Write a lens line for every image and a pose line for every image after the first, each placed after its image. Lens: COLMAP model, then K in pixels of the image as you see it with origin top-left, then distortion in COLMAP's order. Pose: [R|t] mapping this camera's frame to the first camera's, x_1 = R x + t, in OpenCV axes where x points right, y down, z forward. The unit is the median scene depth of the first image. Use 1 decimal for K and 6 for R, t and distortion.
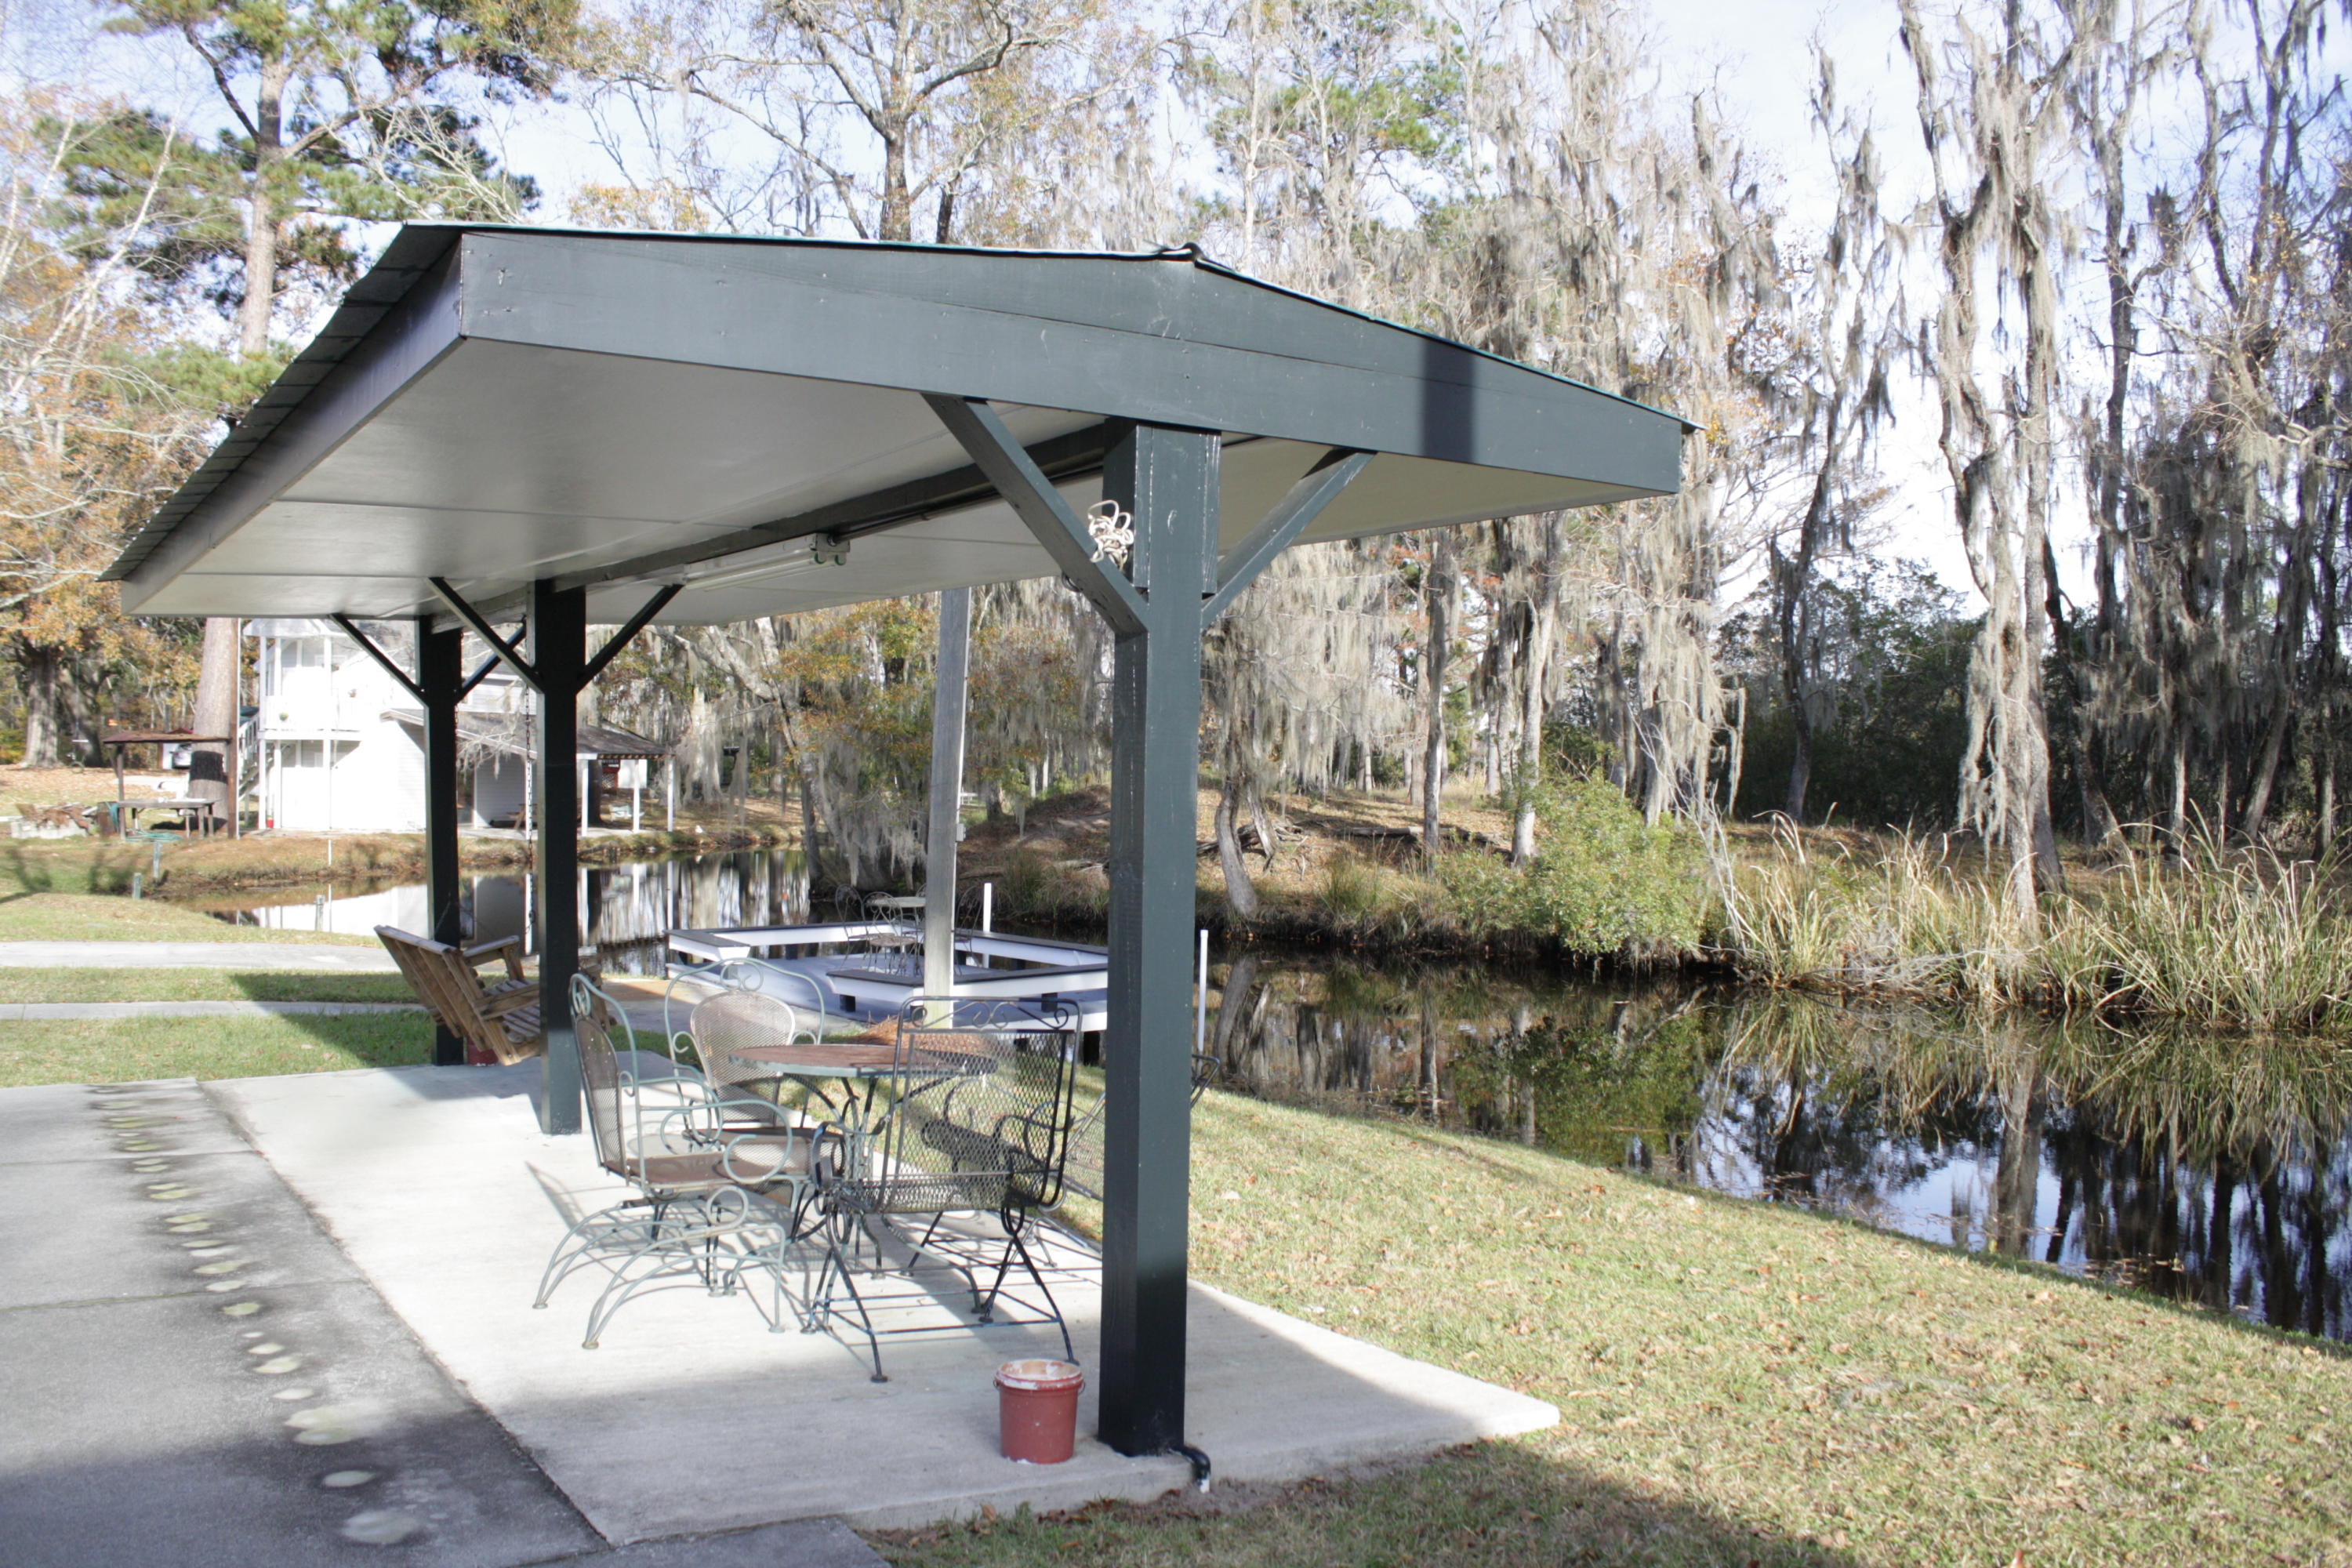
lens RADIAL K [[1996.5, 0, 1176.0], [0, 1996.5, 784.0], [0, 0, 1]] dist [-0.160453, 0.145143]
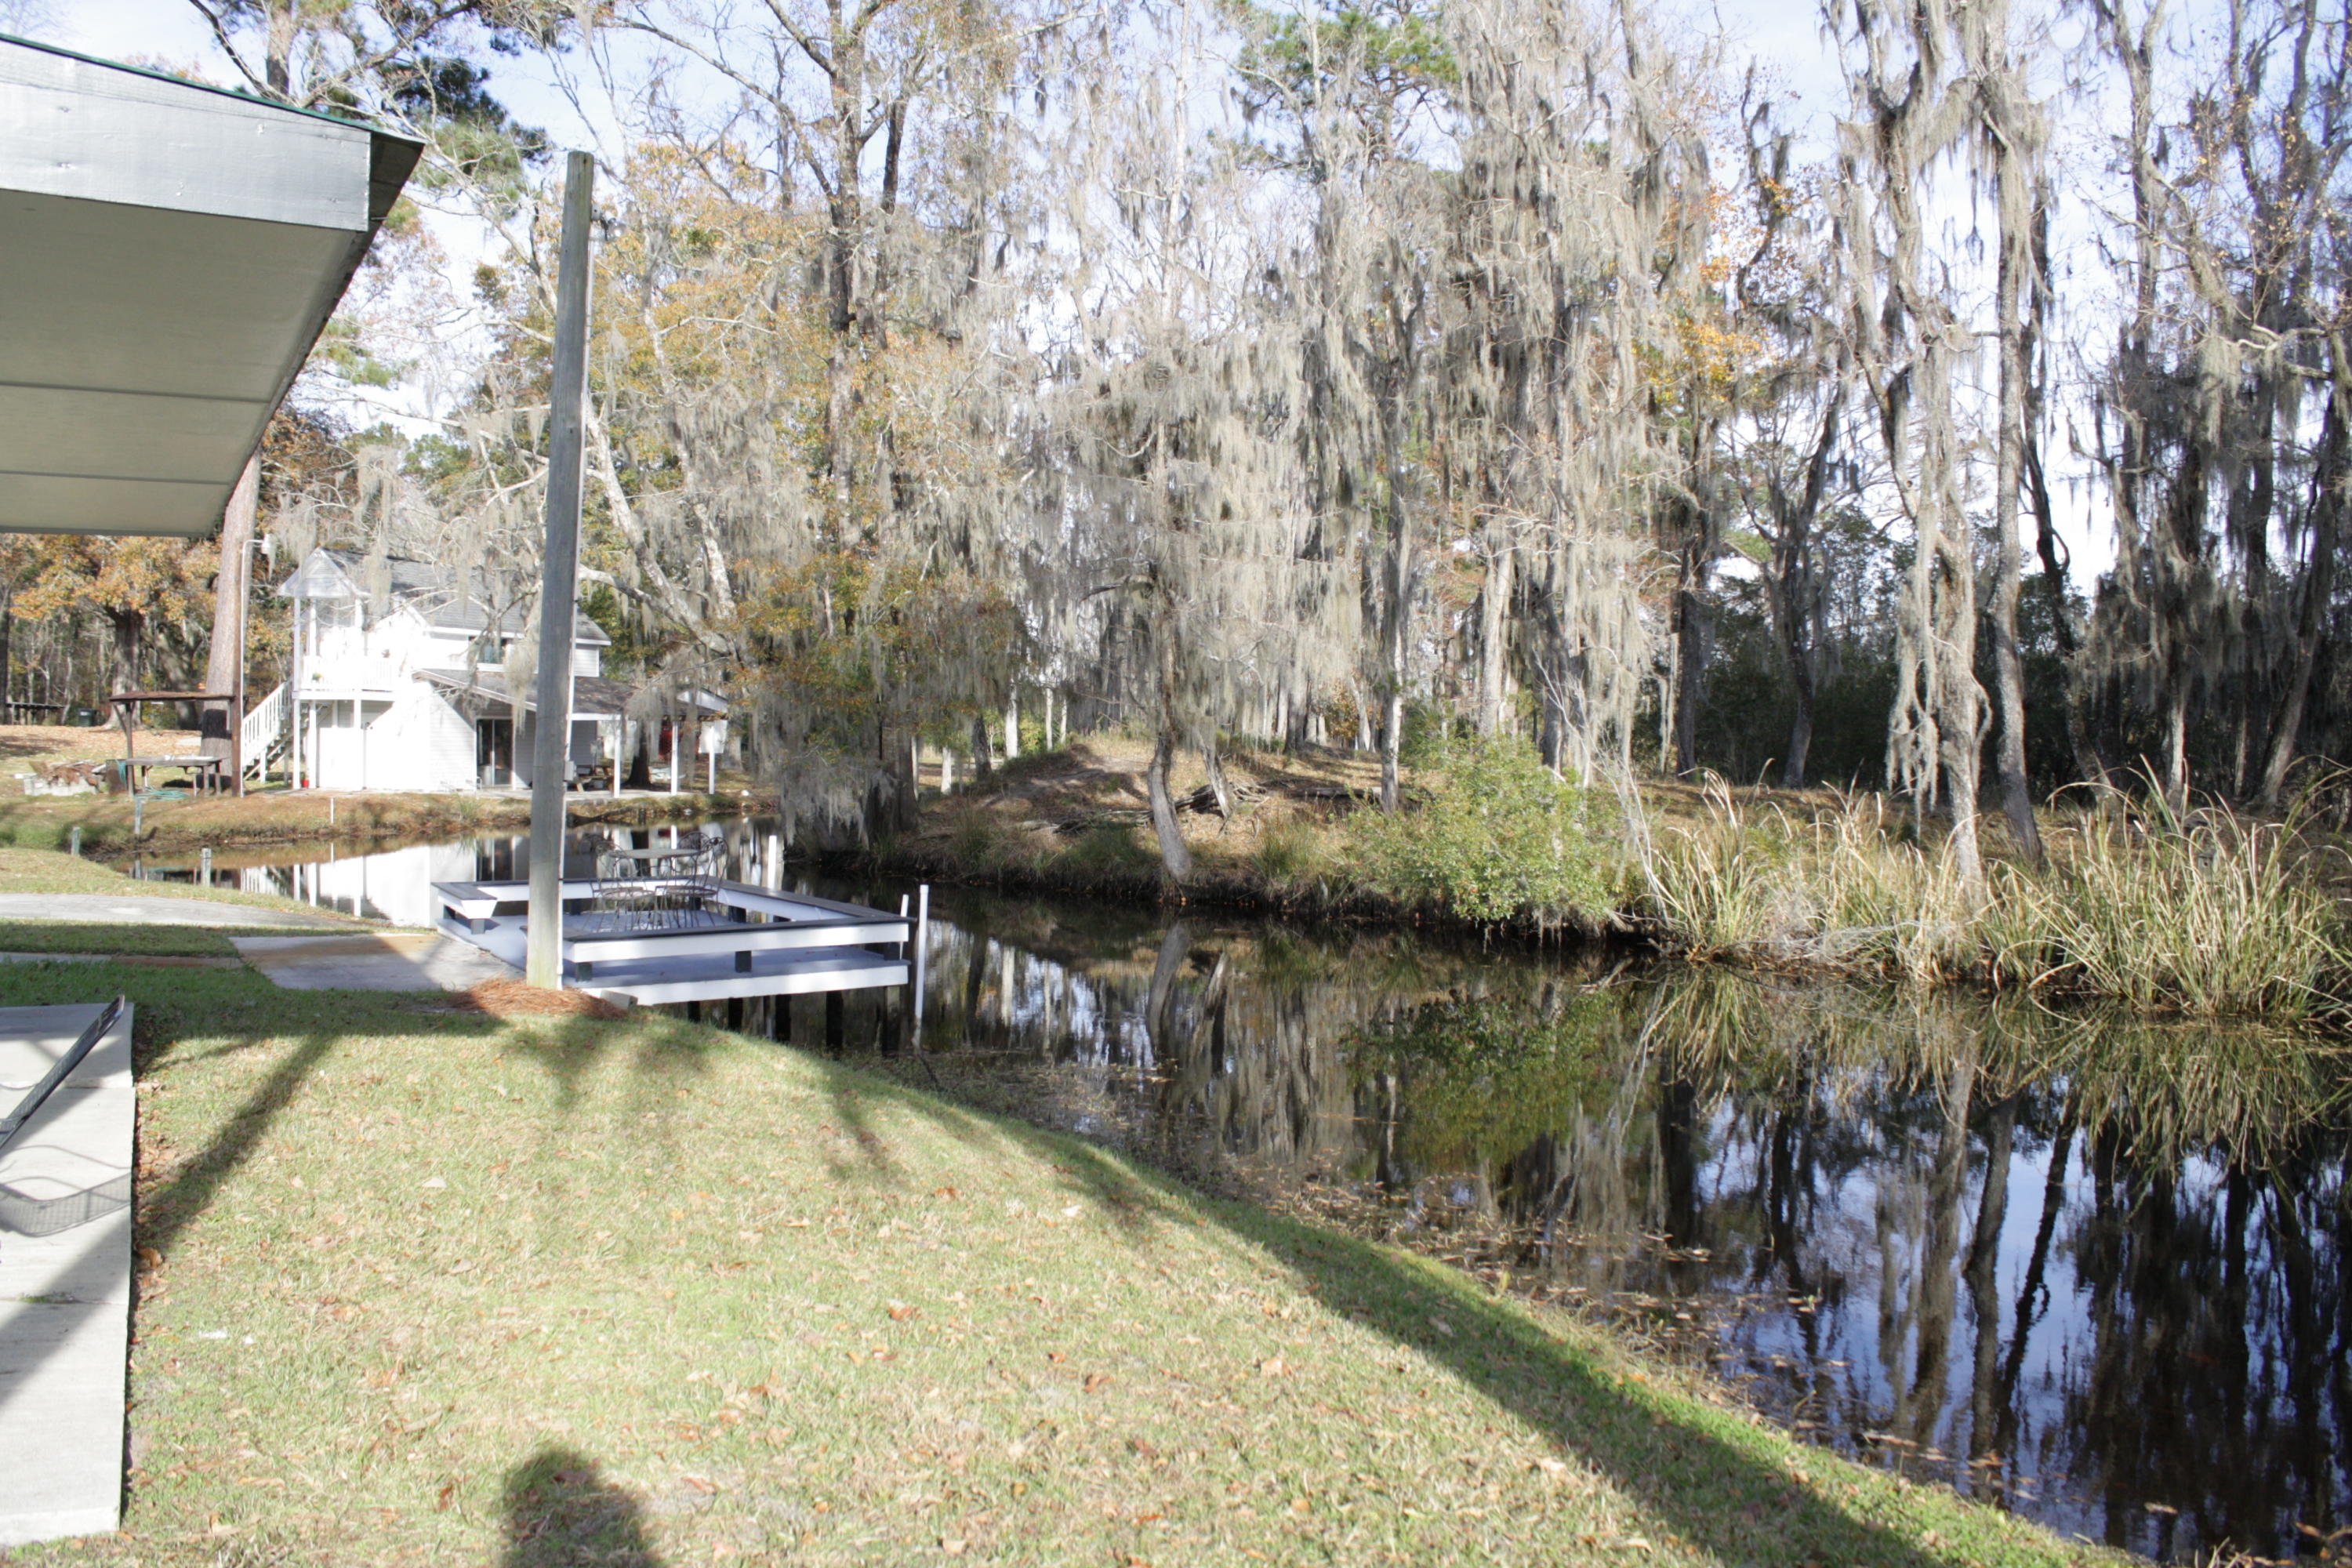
lens RADIAL K [[1996.5, 0, 1176.0], [0, 1996.5, 784.0], [0, 0, 1]] dist [-0.160453, 0.145143]
pose [[0.997139, 0.005474, -0.075391, 0.099066], [-0.004393, 0.999885, 0.014504, 0.006973], [0.075461, -0.014131, 0.997049, 0.053475]]
